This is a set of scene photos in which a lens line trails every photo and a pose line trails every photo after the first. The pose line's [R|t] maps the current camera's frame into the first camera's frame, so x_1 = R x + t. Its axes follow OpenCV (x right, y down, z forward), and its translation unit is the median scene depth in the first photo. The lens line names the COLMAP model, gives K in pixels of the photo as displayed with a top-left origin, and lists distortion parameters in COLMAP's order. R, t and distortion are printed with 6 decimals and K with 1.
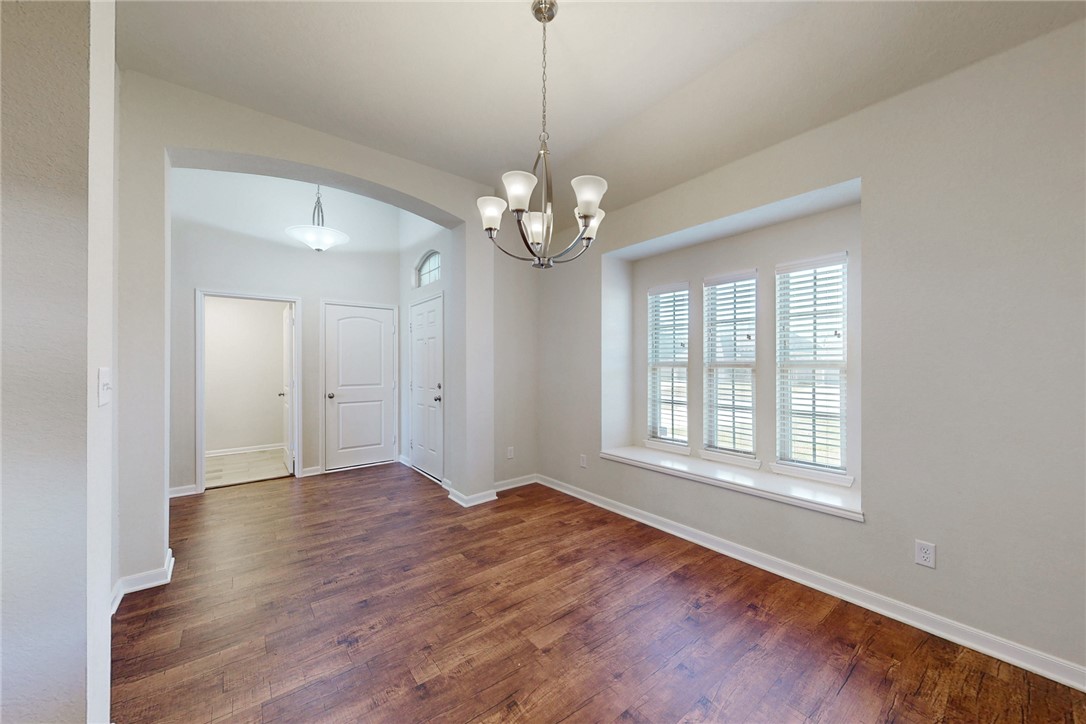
lens RADIAL K [[425.3, 0, 539.4], [0, 425.3, 362.5], [0, 0, 1]] dist [-0.000482, -0.000163]
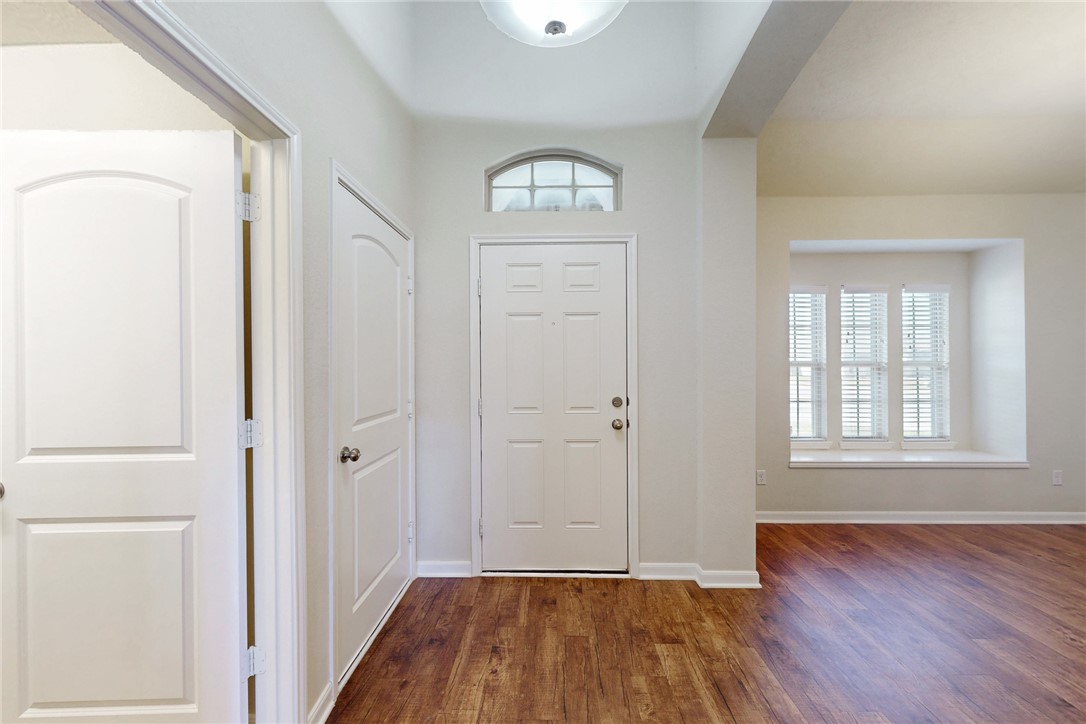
lens RADIAL K [[427.7, 0, 573.5], [0, 427.7, 360.3], [0, 0, 1]] dist [0.000457, 0.000080]
pose [[0.586639, 0.003094, 0.809842, -0.947655], [-0.007432, 0.999971, 0.001563, -0.000901], [-0.809814, -0.006936, 0.586646, 0.938155]]
